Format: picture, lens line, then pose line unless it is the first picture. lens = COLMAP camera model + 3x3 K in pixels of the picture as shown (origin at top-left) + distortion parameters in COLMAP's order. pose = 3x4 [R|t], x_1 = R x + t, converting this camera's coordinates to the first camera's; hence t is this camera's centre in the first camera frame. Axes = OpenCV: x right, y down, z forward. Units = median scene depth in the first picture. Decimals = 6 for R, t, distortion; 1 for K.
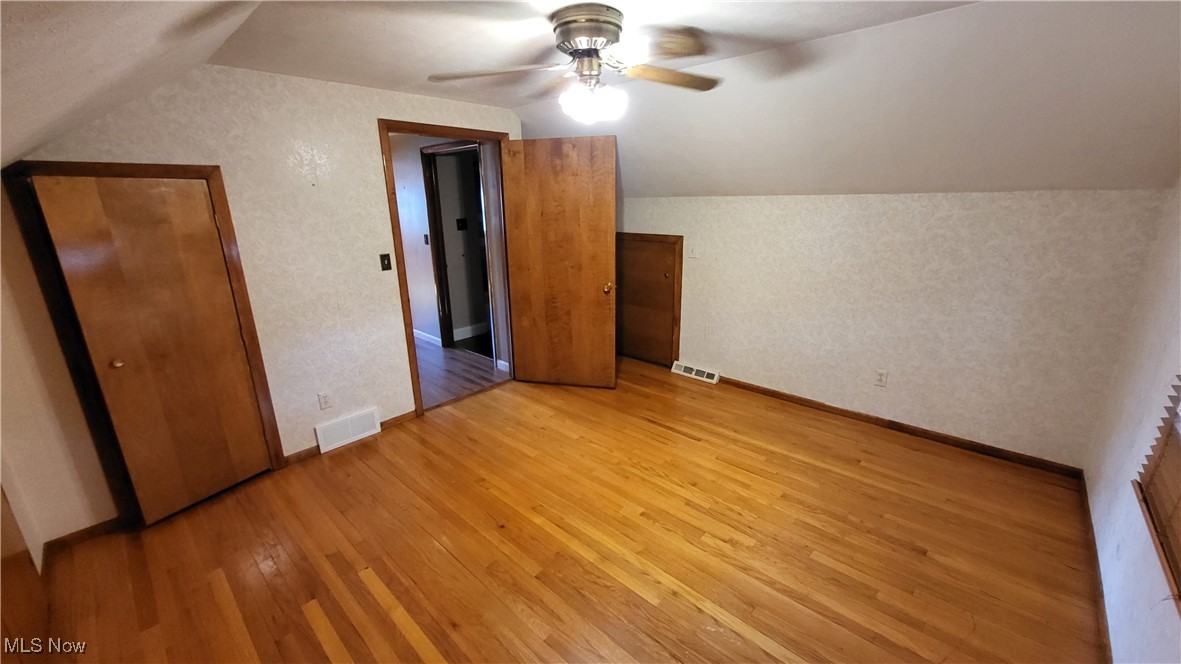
lens RADIAL K [[461.7, 0, 589.4], [0, 461.7, 327.9], [0, 0, 1]] dist [-0.001711, -0.000154]
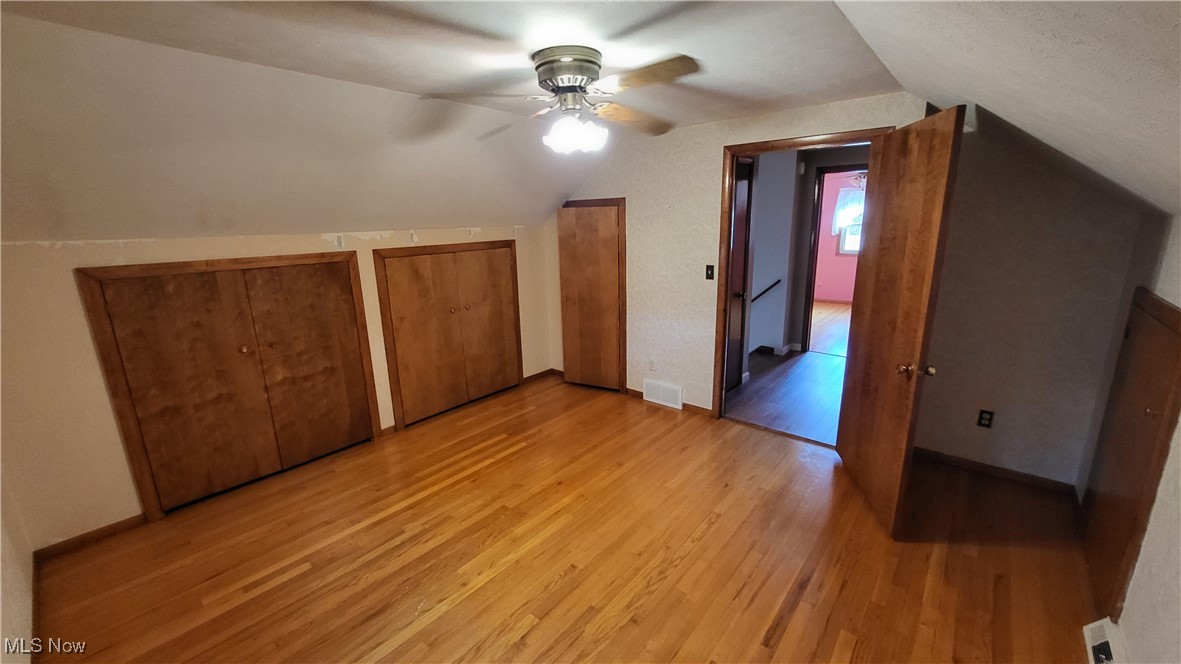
lens RADIAL K [[461.7, 0, 589.4], [0, 461.7, 327.9], [0, 0, 1]] dist [-0.001711, -0.000154]
pose [[0.039784, 0.246896, -0.968225, 0.912808], [-0.250512, 0.940509, 0.229535, -0.269286], [0.967296, 0.233420, 0.099267, 0.850256]]
